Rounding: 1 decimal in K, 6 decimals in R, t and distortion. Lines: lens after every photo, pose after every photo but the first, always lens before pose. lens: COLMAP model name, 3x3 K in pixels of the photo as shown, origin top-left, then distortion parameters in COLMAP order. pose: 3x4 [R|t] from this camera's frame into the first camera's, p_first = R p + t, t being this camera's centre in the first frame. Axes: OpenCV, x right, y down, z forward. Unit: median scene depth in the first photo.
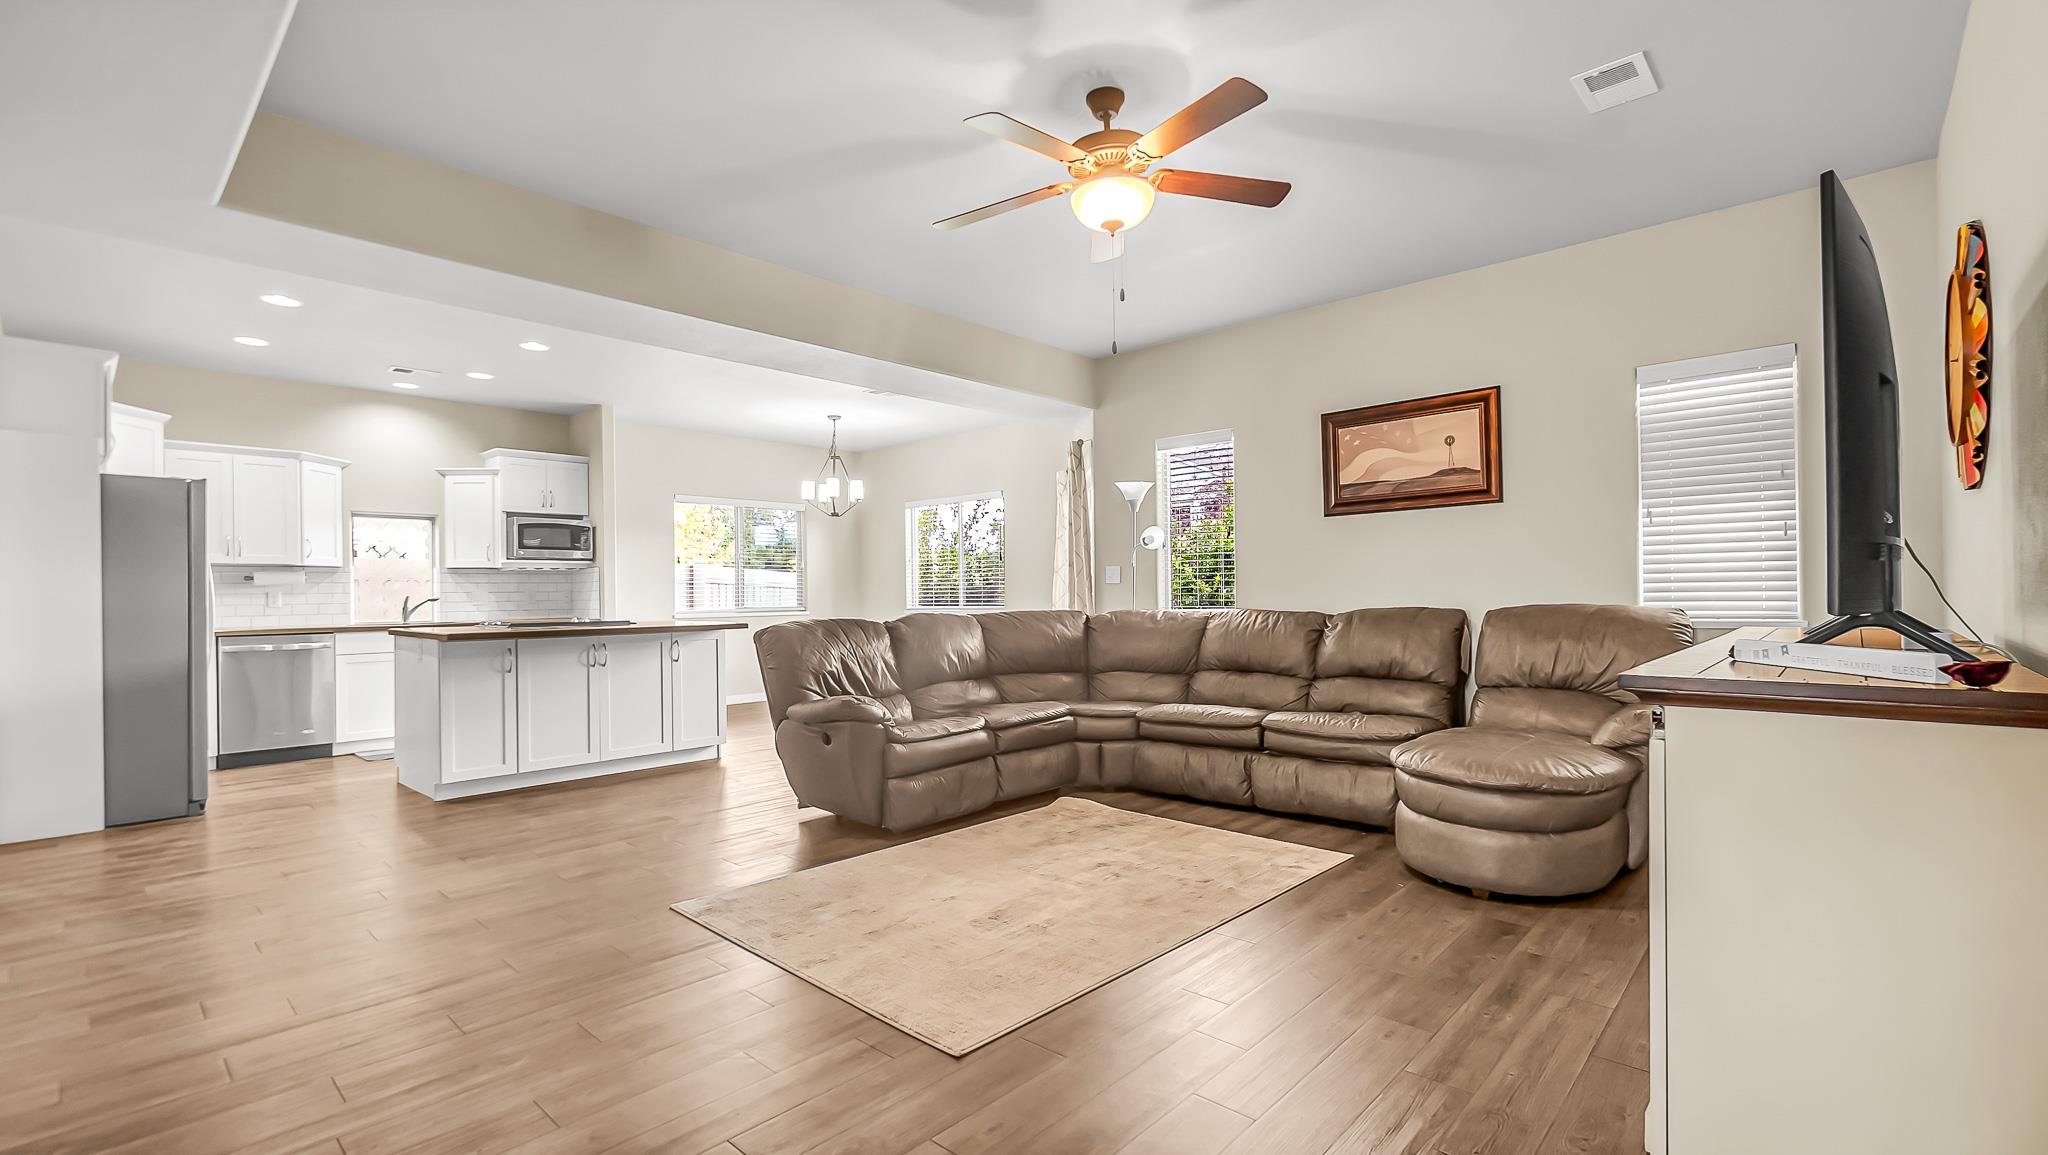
lens RADIAL K [[898.1, 0, 1043.7], [0, 898.1, 591.1], [0, 0, 1]] dist [0.002353, 0.000045]
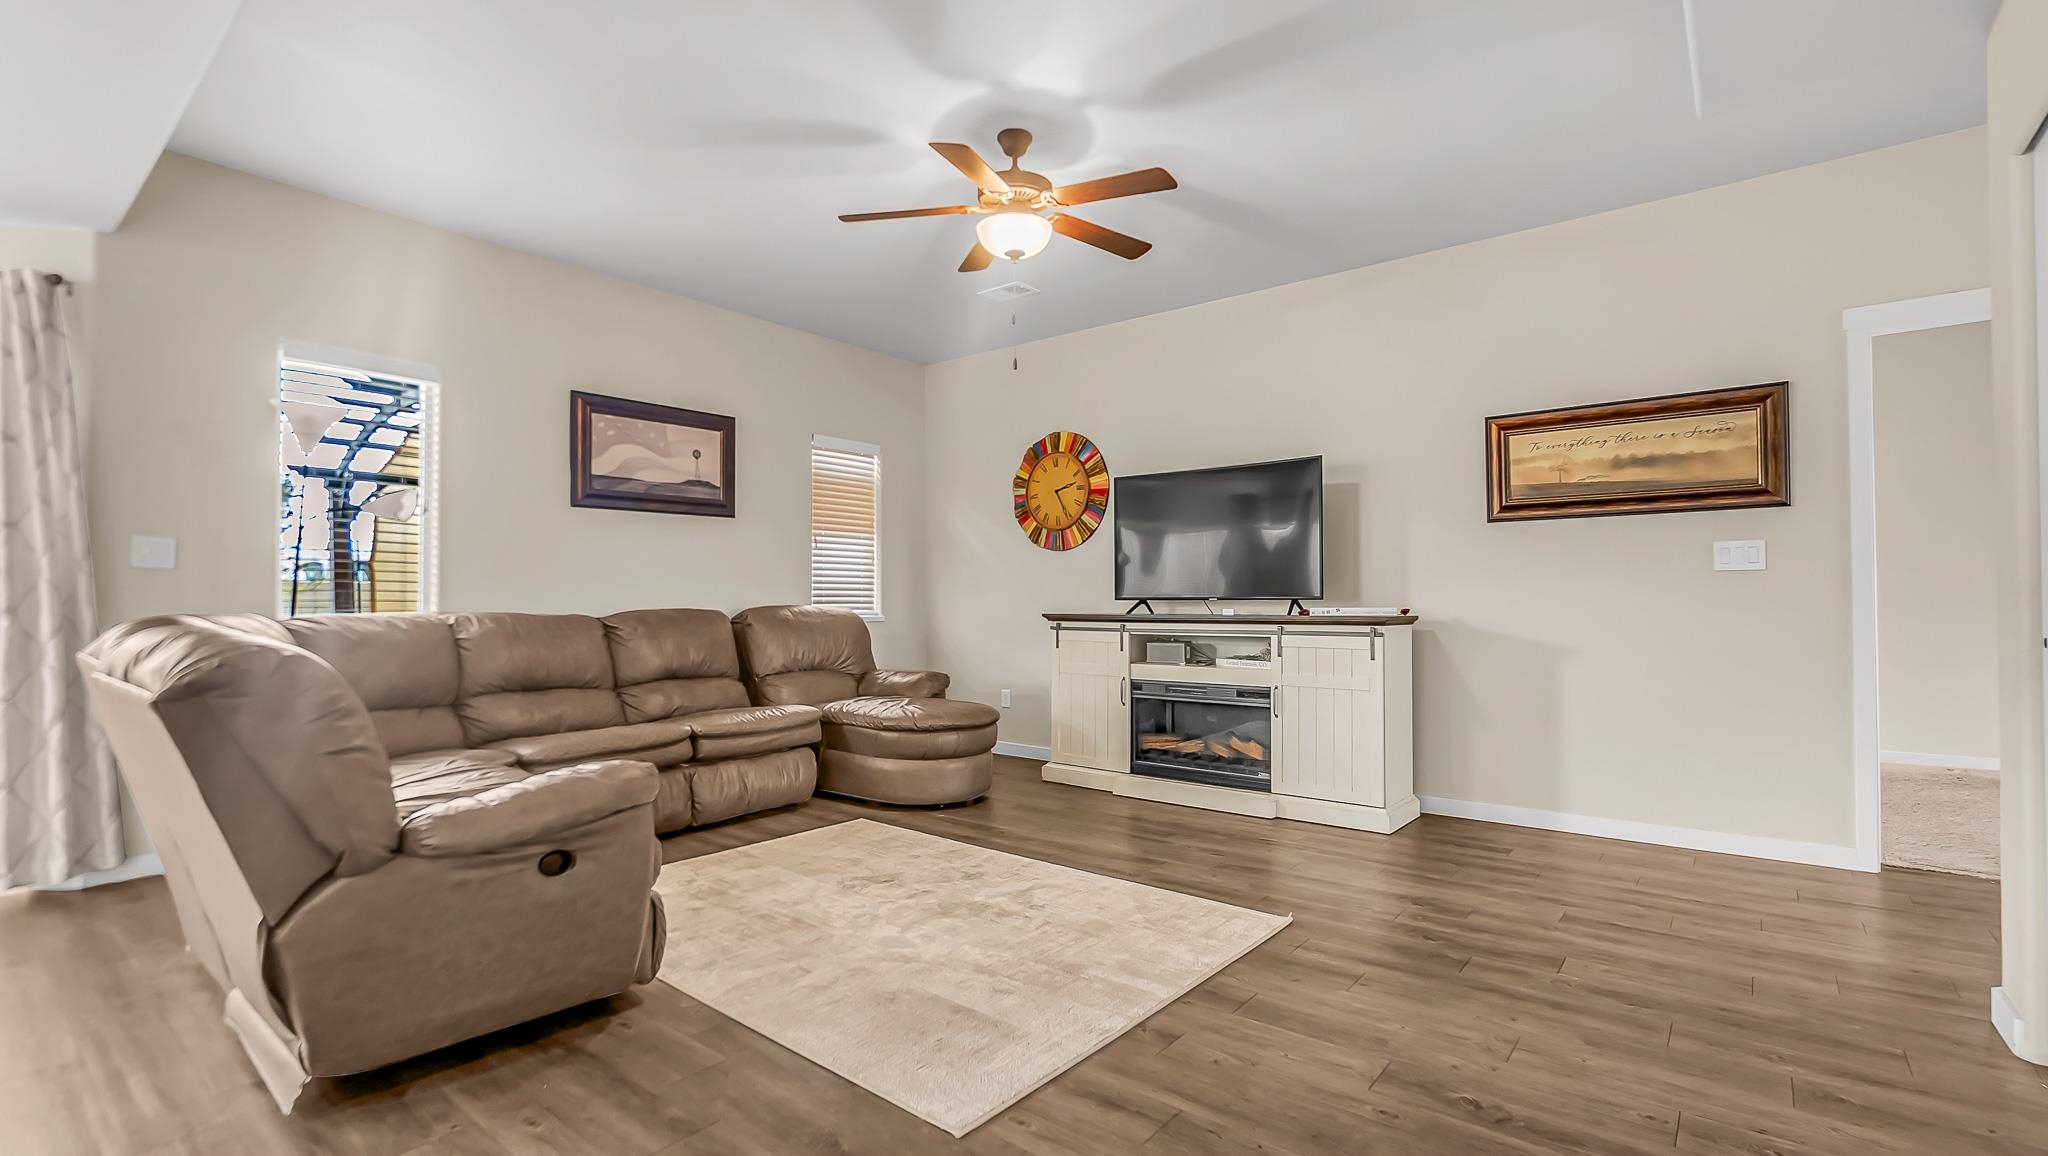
lens RADIAL K [[898.1, 0, 1046.3], [0, 898.1, 596.3], [0, 0, 1]] dist [0.002353, 0.000045]
pose [[-0.067711, 0.018518, 0.997533, -0.607306], [-0.001577, 0.999825, -0.018667, 0.020885], [-0.997704, -0.002837, -0.067670, 0.612588]]
